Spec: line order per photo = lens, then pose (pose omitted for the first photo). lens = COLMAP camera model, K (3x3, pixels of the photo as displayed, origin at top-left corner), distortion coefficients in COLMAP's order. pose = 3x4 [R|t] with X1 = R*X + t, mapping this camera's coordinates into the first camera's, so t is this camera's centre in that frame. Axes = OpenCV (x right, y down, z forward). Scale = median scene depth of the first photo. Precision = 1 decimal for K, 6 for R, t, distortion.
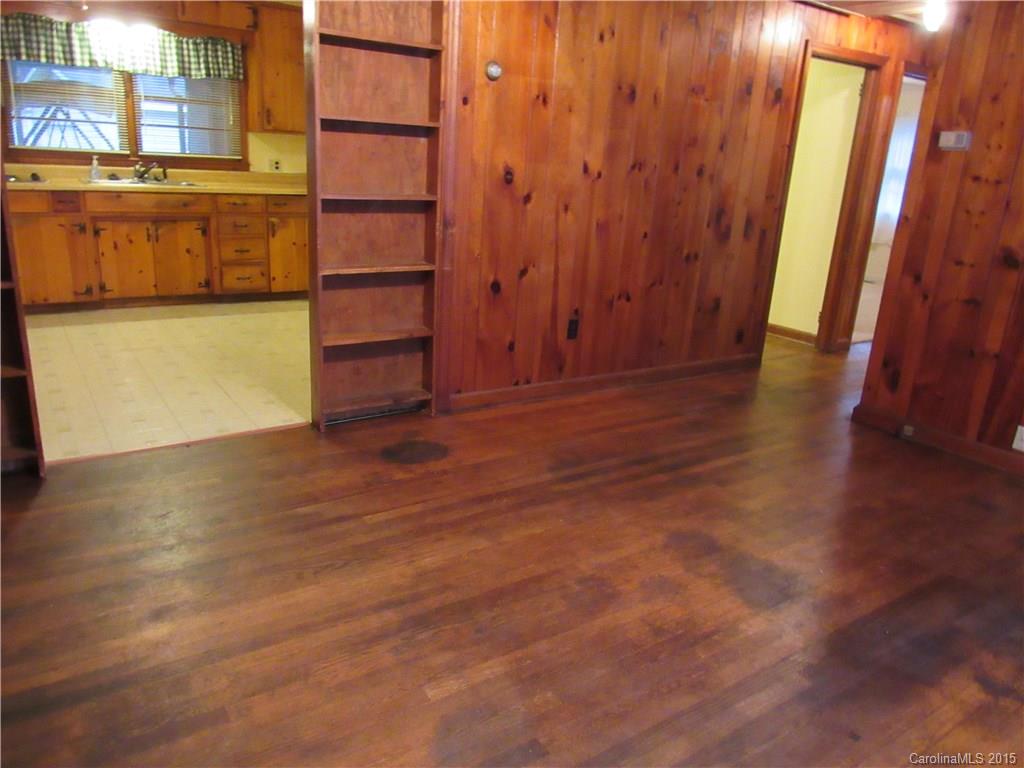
lens RADIAL K [[733.6, 0, 511.5], [0, 733.6, 380.7], [0, 0, 1]] dist [-0.024089, 0.009070]
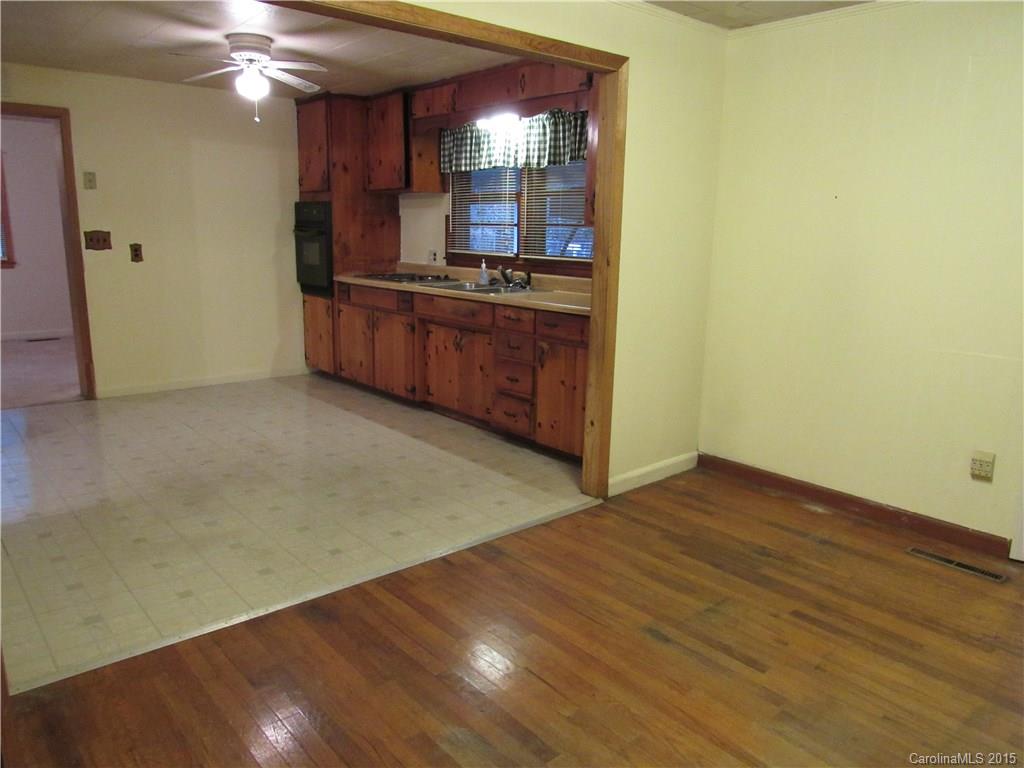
lens RADIAL K [[733.6, 0, 511.3], [0, 733.6, 378.7], [0, 0, 1]] dist [-0.024089, 0.009070]
pose [[0.116663, 0.145339, -0.982480, 0.388845], [-0.300113, 0.948149, 0.104624, -0.264238], [0.946743, 0.282650, 0.154232, 0.905122]]
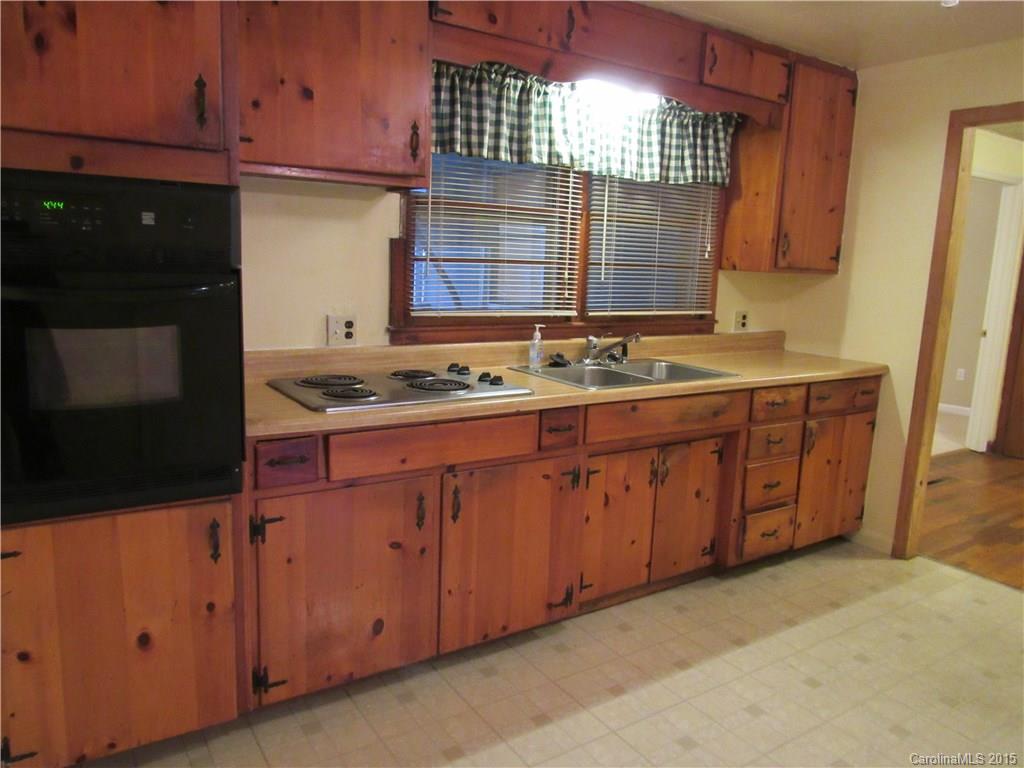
lens RADIAL K [[733.6, 0, 509.0], [0, 733.6, 382.6], [0, 0, 1]] dist [-0.024089, 0.009070]
pose [[0.999734, -0.017079, -0.015505, -0.570735], [0.014981, 0.991840, -0.126603, -0.192236], [0.017541, 0.126337, 0.991832, 0.453854]]
